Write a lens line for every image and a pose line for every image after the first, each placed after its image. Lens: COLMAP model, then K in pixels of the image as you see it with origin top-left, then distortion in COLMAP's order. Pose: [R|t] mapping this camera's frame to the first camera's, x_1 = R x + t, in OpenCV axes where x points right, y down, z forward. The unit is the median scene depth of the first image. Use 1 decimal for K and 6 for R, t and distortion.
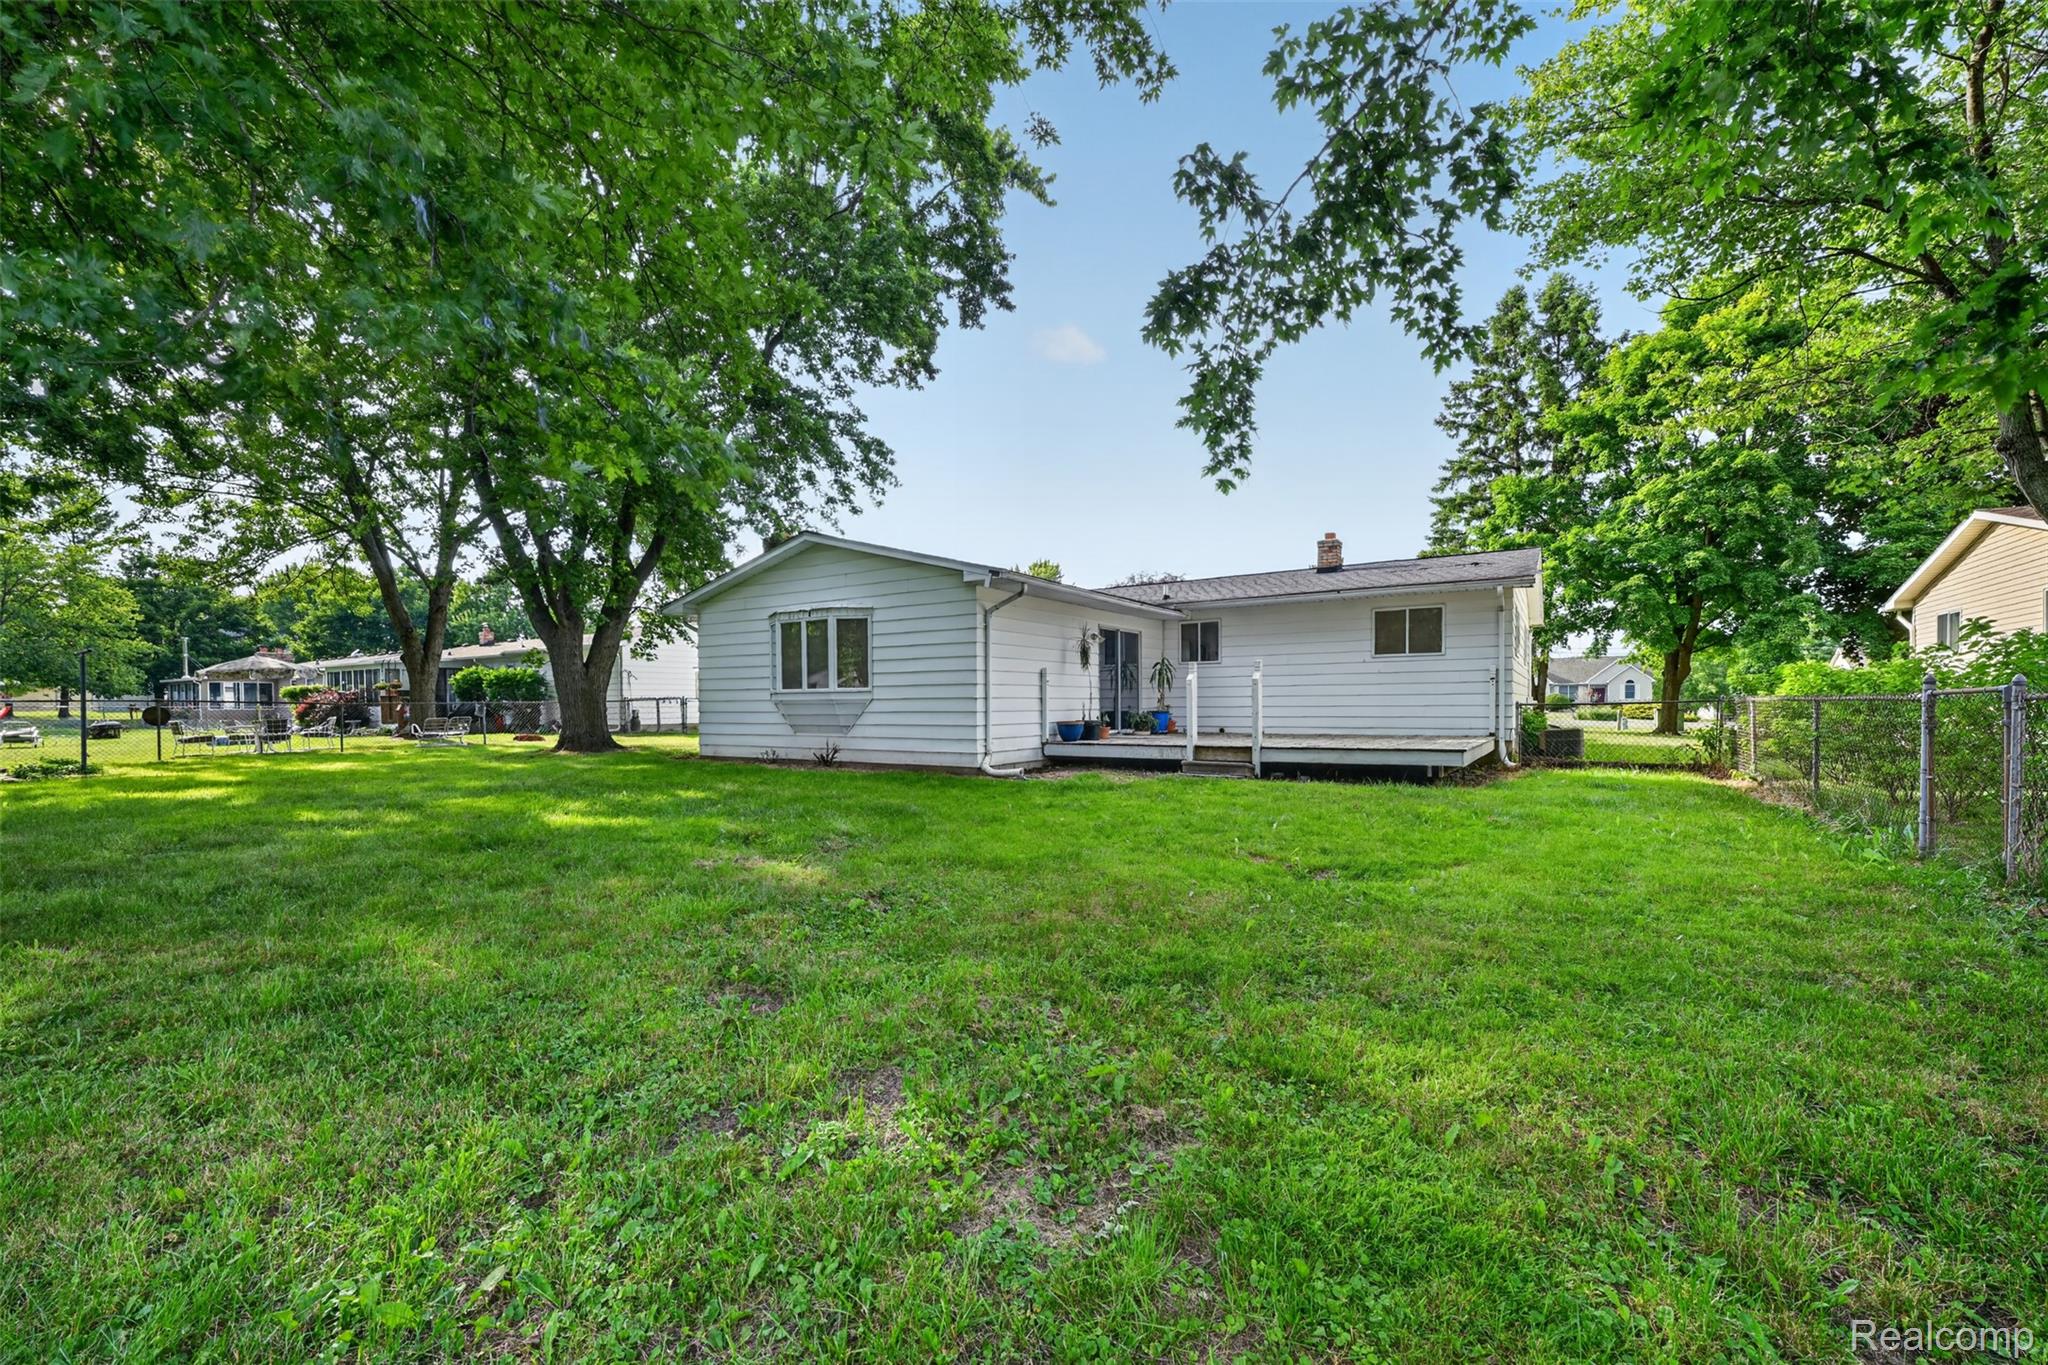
lens RADIAL K [[831.8, 0, 1033.3], [0, 831.8, 619.6], [0, 0, 1]] dist [-0.000554, 0.000039]
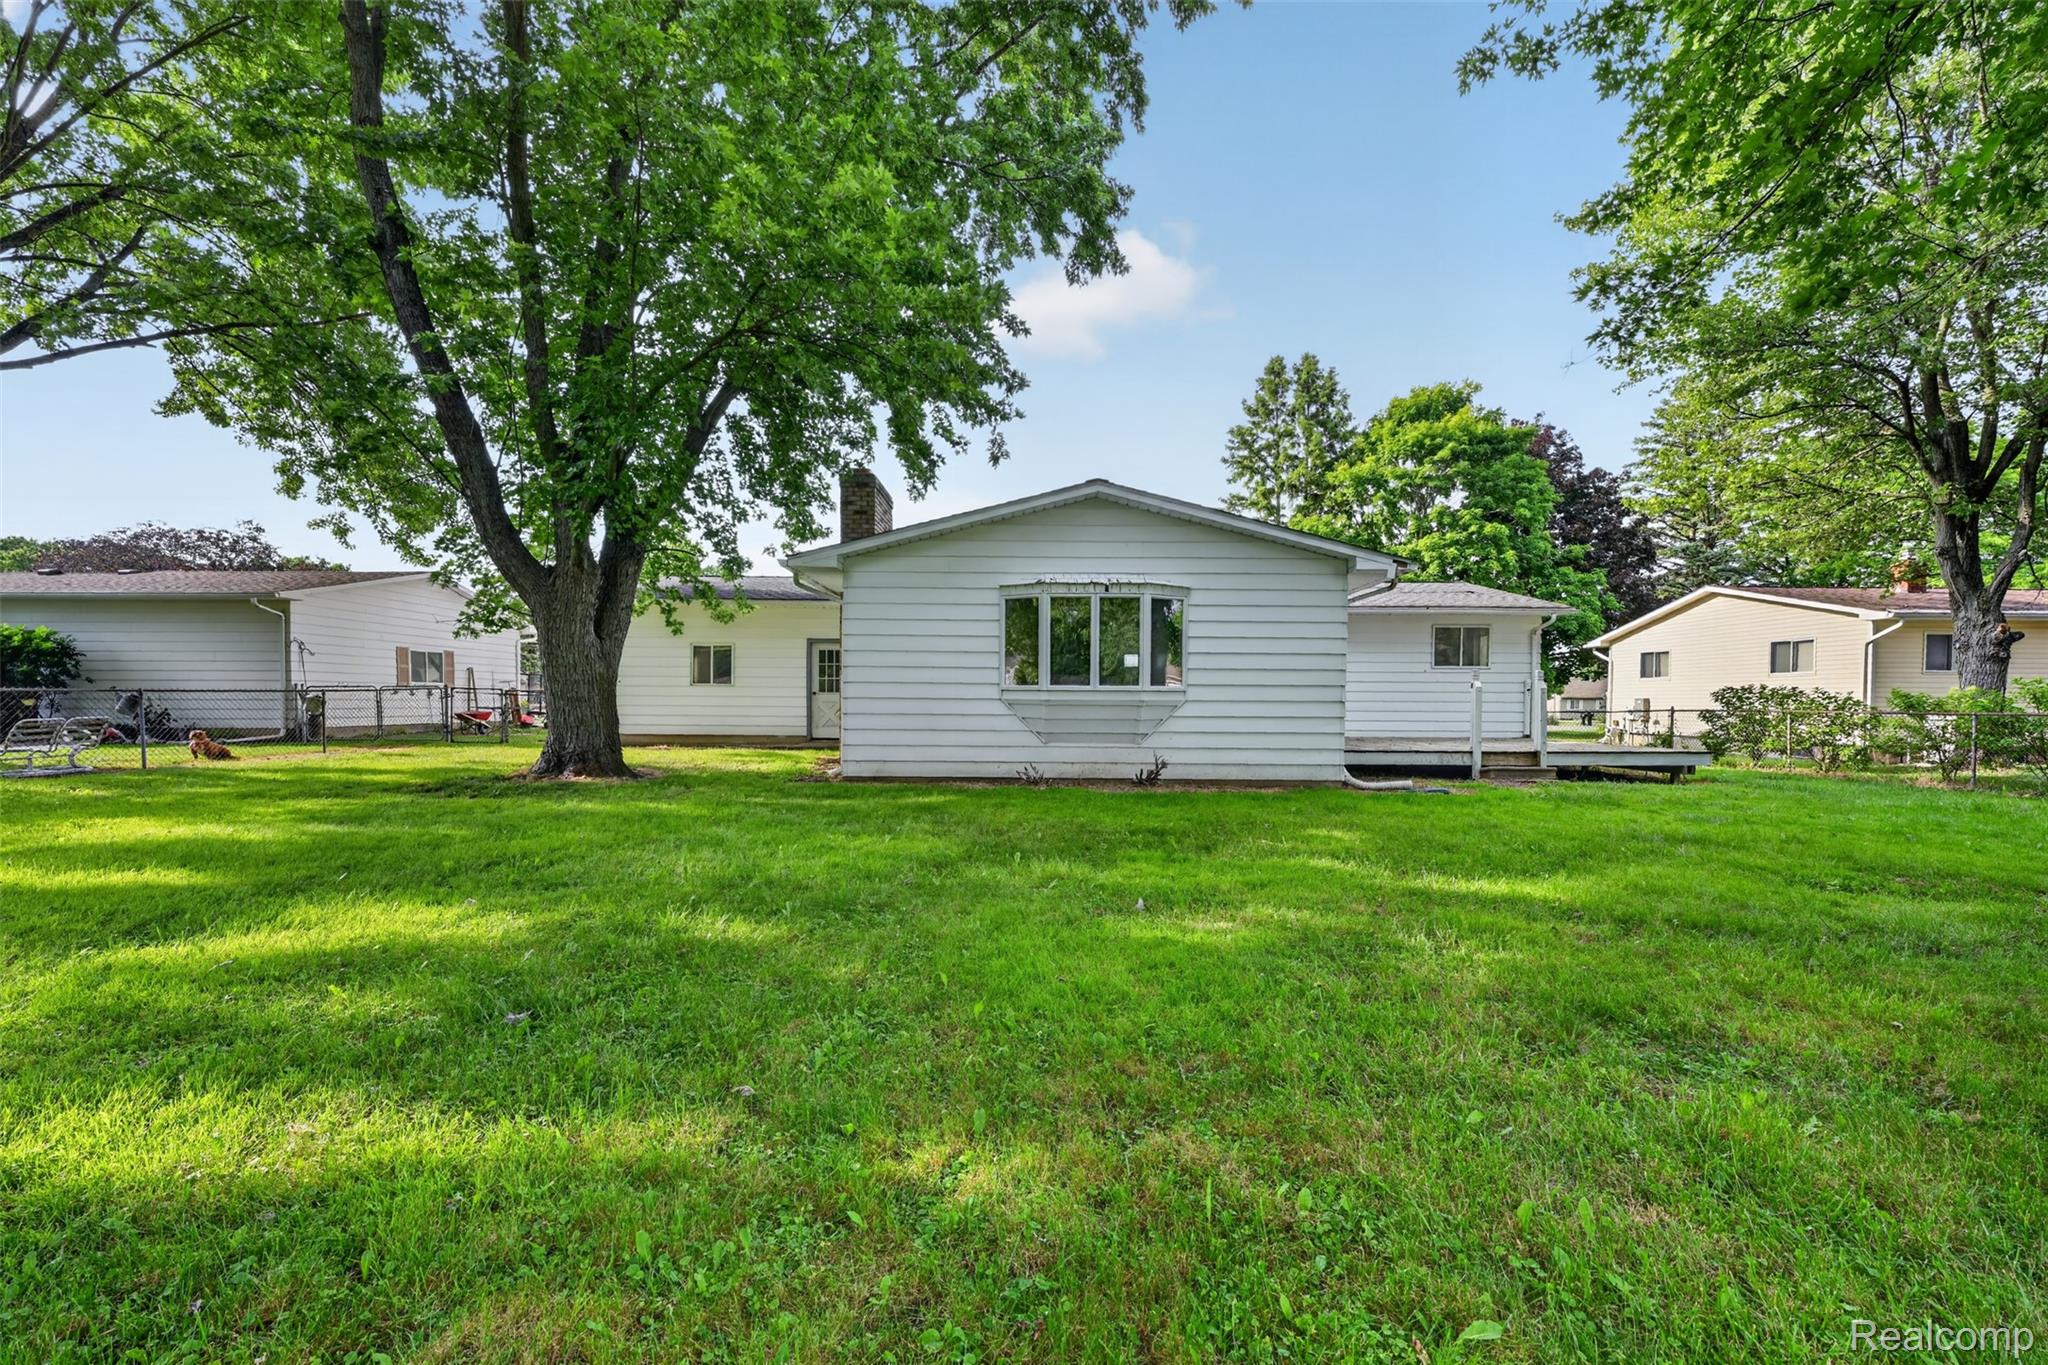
lens RADIAL K [[831.8, 0, 1033.3], [0, 831.8, 619.6], [0, 0, 1]] dist [-0.000554, 0.000039]
pose [[0.848745, 0.064684, 0.524831, -0.700872], [-0.065942, 0.997690, -0.016324, 0.037276], [-0.524674, -0.020754, 0.851050, 0.362733]]
